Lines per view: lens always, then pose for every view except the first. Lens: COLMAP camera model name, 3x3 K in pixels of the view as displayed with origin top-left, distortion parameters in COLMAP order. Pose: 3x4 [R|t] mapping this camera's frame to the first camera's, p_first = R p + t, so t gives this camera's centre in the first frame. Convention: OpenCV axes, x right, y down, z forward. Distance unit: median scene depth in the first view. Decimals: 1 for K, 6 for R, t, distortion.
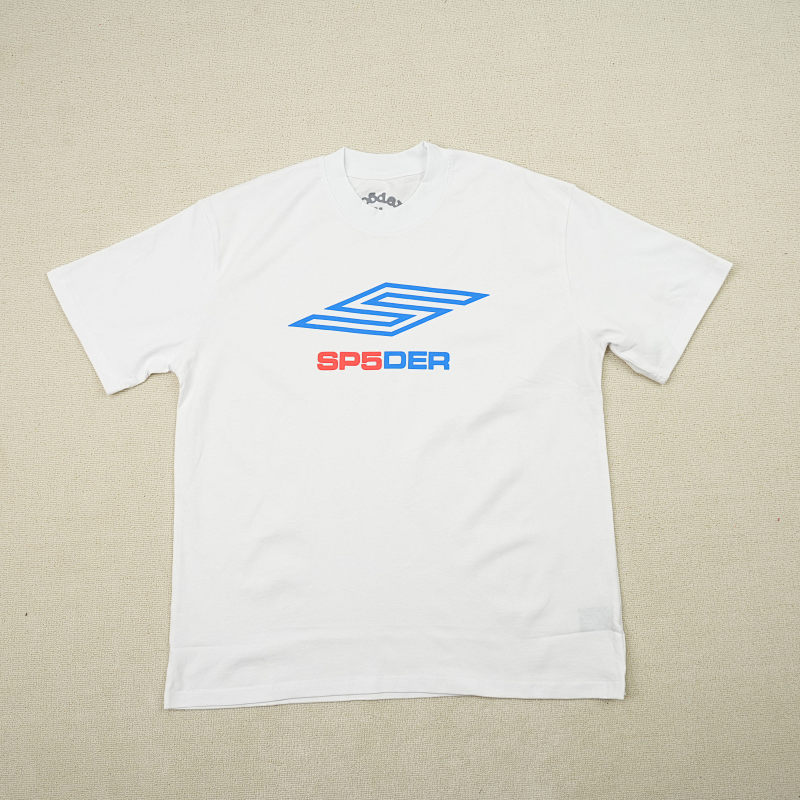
lens RADIAL K [[666.9, 0, 400.0], [0, 666.9, 400.0], [0, 0, 1]] dist [-0.008795, 0.003348]
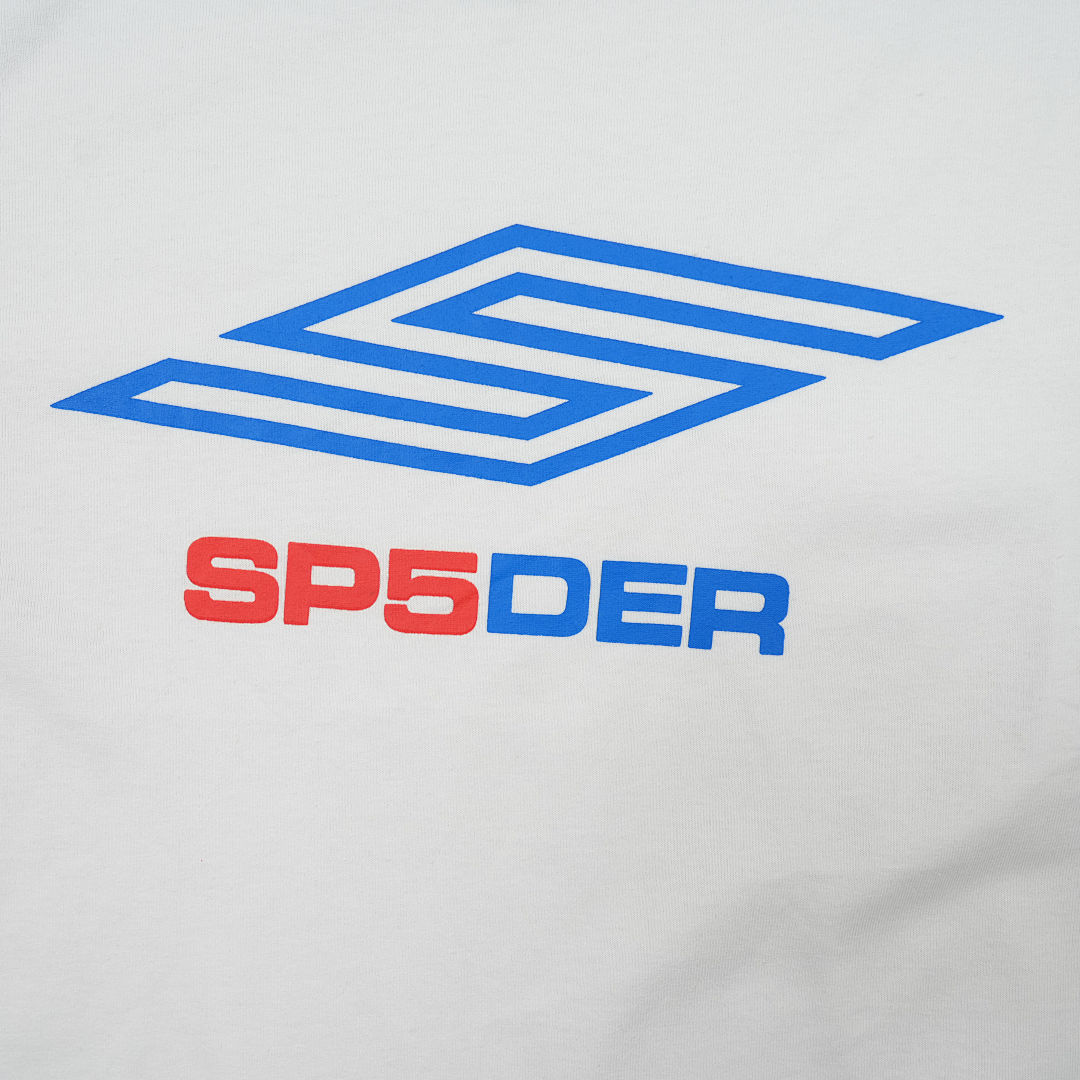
lens RADIAL K [[880.9, 0, 539.5], [0, 880.9, 547.3], [0, 0, 1]] dist [-0.008590, 0.003287]
pose [[0.998134, 0.054932, 0.026656, -0.015872], [-0.058380, 0.986483, 0.153113, -0.119614], [-0.017885, -0.154383, 0.987849, 0.715258]]
